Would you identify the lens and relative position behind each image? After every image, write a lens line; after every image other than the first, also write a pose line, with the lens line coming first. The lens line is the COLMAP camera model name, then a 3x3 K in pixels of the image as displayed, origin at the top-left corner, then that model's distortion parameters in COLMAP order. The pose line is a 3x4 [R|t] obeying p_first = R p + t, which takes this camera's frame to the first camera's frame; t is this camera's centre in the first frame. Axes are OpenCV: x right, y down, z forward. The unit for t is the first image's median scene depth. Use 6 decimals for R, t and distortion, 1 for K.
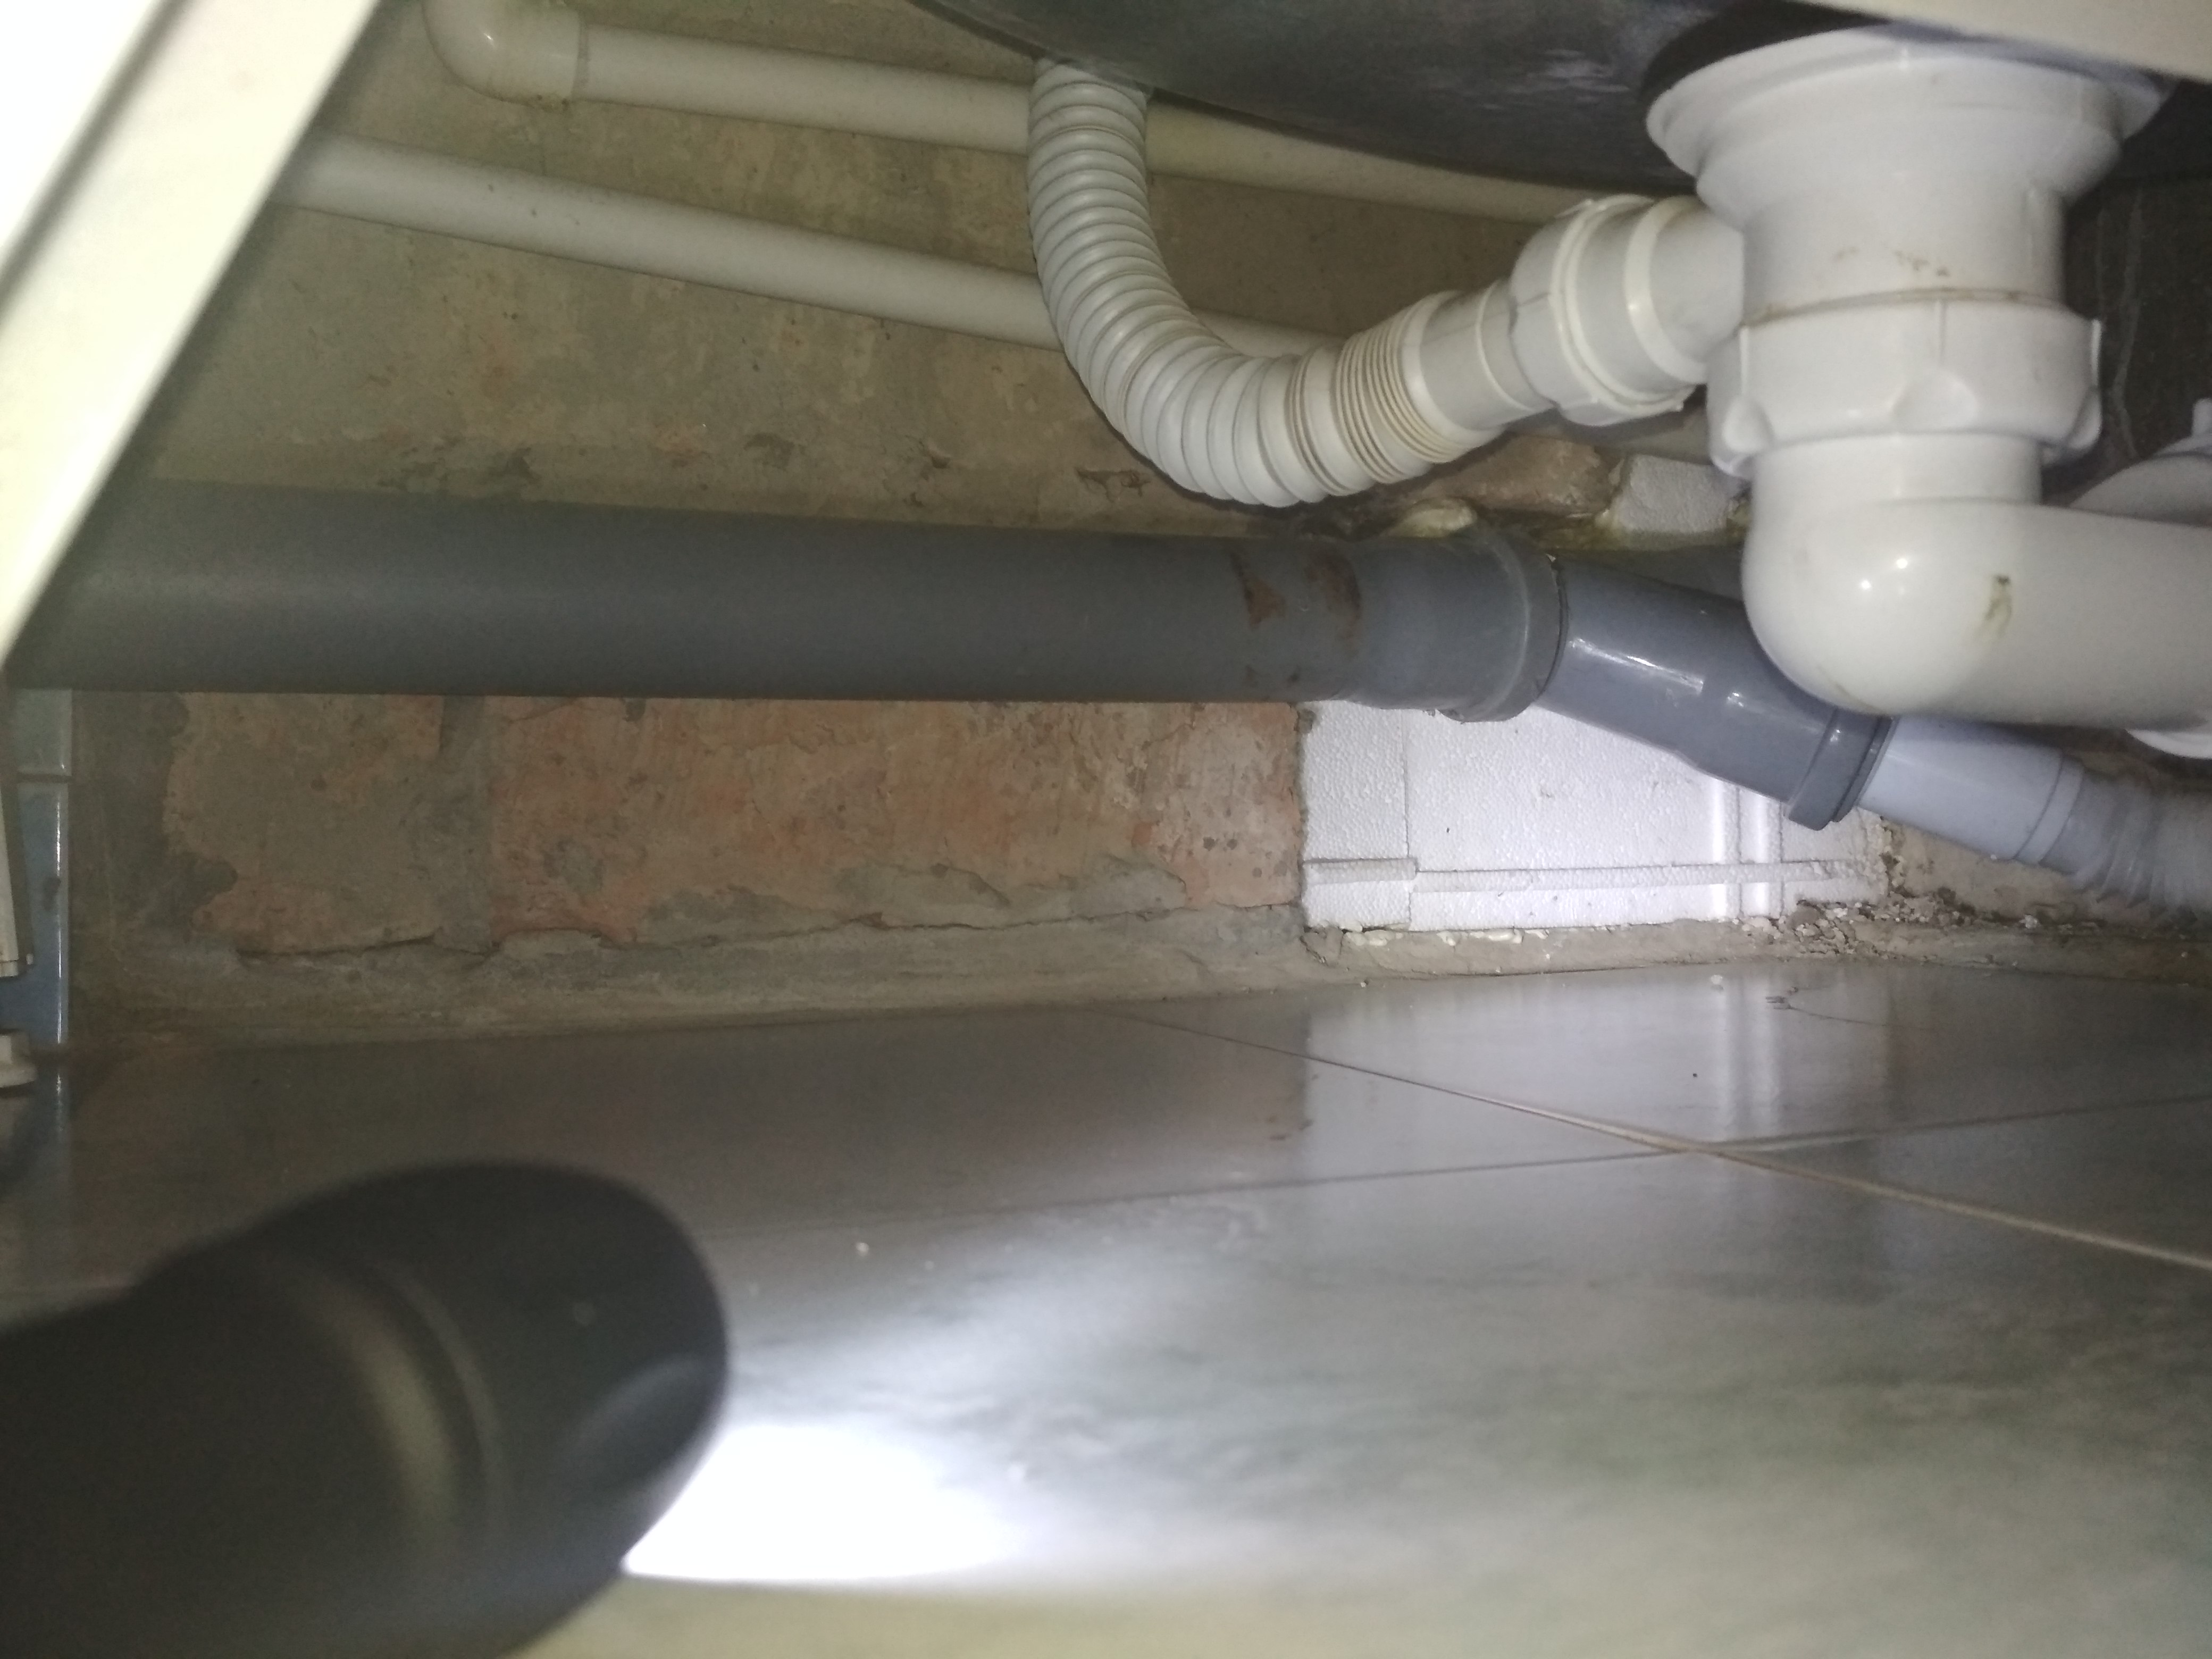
lens RADIAL K [[1972.9, 0, 1098.7], [0, 1972.9, 836.8], [0, 0, 1]] dist [0.031814, -0.113068]
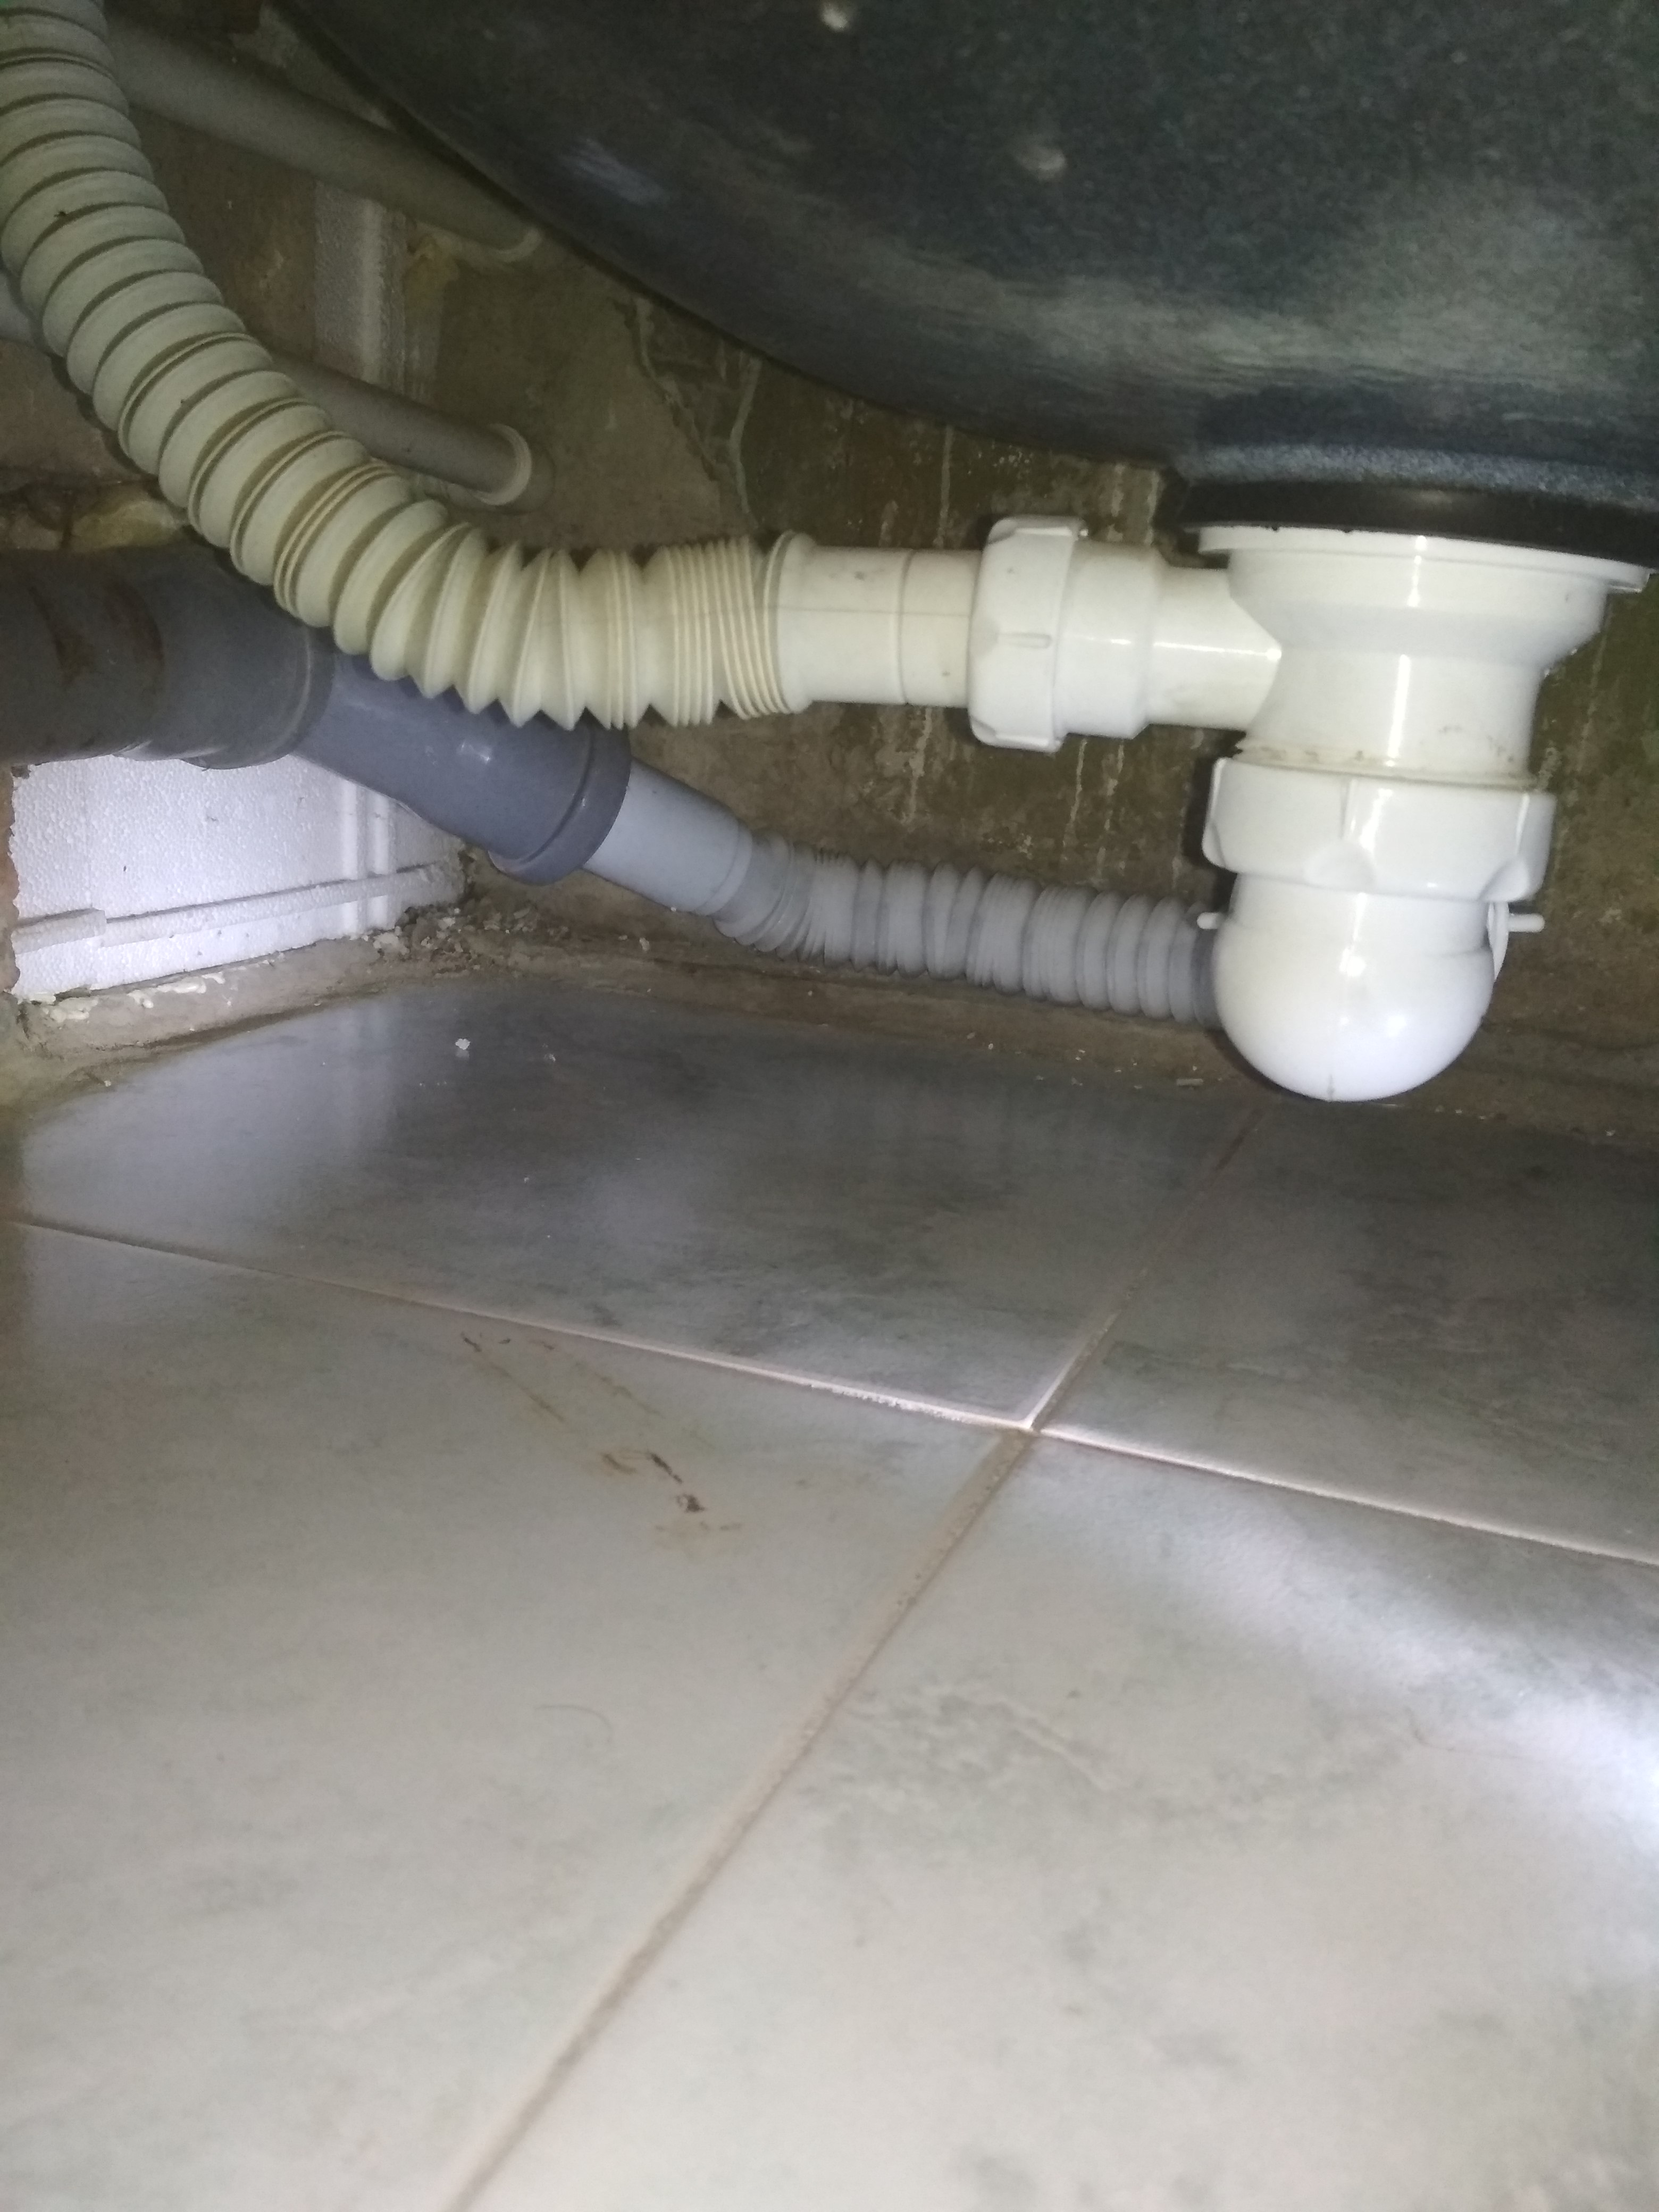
lens RADIAL K [[1972.9, 0, 837.2], [0, 1972.9, 1118.9], [0, 0, 1]] dist [0.031814, -0.113068]
pose [[0.669488, -0.125873, 0.732080, -0.264631], [-0.073696, 0.969421, 0.234075, -0.124510], [-0.739158, -0.210662, 0.639740, 0.200103]]
